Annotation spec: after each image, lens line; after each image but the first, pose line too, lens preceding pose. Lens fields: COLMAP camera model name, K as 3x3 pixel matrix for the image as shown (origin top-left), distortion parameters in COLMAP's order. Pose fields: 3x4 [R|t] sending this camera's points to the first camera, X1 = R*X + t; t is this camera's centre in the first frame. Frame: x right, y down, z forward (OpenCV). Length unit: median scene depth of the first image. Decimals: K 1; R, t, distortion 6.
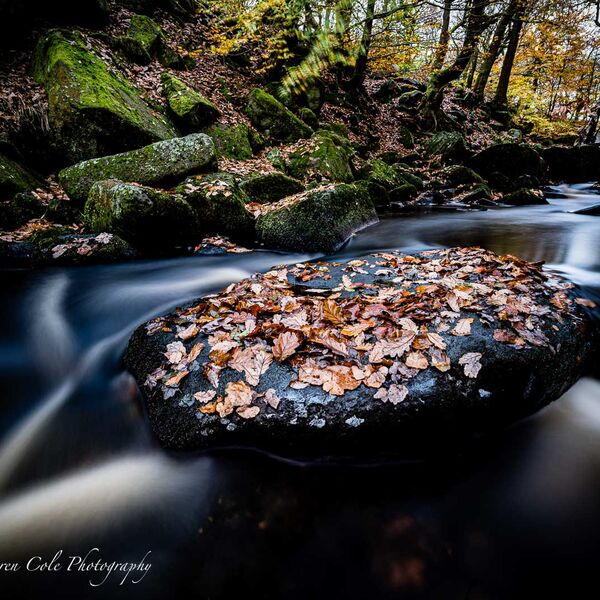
lens RADIAL K [[346.0, 0, 298.9], [0, 346.0, 298.7], [0, 0, 1]] dist [-0.009704, -0.001028]
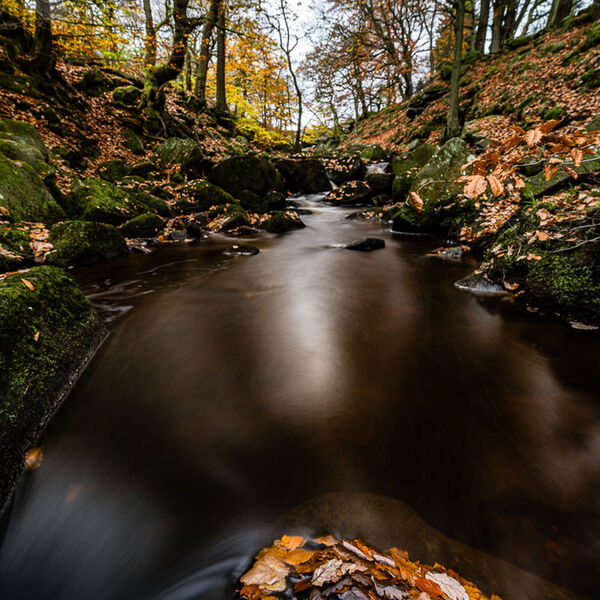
lens RADIAL K [[346.0, 0, 298.9], [0, 346.0, 301.7], [0, 0, 1]] dist [-0.009704, -0.001028]
pose [[0.776204, -0.222997, 0.589728, 0.039294], [0.217800, 0.972617, 0.081110, -0.061194], [-0.591667, 0.065485, 0.803518, 0.100964]]
